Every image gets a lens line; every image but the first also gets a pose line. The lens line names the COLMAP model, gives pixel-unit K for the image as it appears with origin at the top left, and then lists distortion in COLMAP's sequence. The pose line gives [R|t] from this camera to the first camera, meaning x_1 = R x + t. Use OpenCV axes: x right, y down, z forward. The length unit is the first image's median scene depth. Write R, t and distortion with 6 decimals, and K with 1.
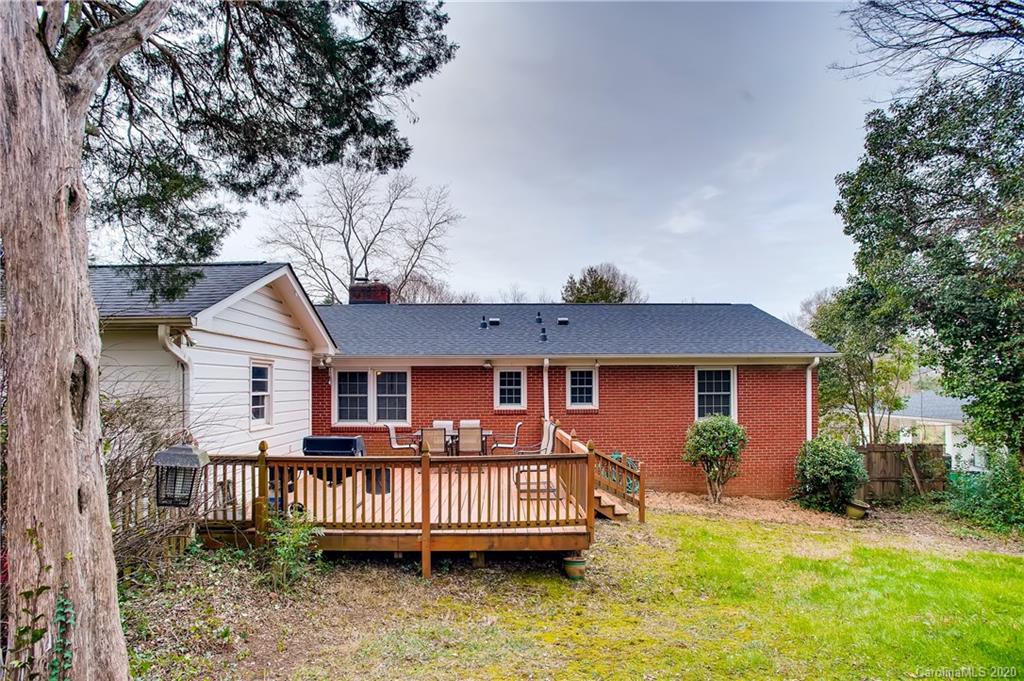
lens RADIAL K [[512.3, 0, 505.0], [0, 512.3, 371.3], [0, 0, 1]] dist [-0.053280, 0.005418]
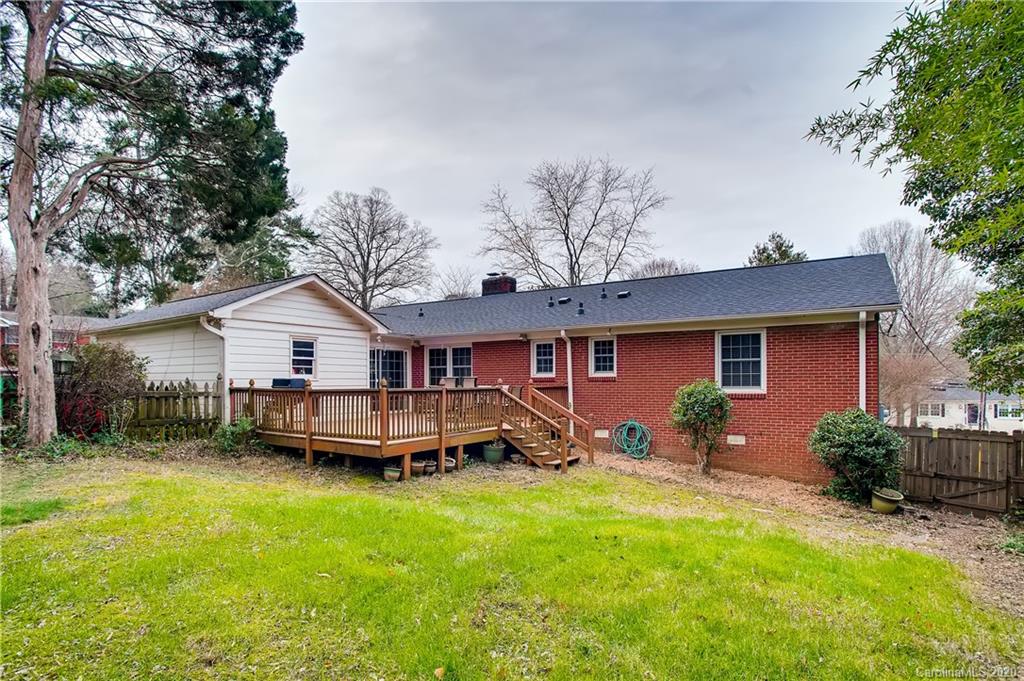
lens RADIAL K [[512.3, 0, 500.7], [0, 512.3, 375.5], [0, 0, 1]] dist [-0.053280, 0.005418]
pose [[0.828322, -0.002728, -0.560245, 0.563237], [0.014589, 0.999754, 0.016703, 0.050272], [0.560062, -0.022009, 0.828158, 0.017241]]
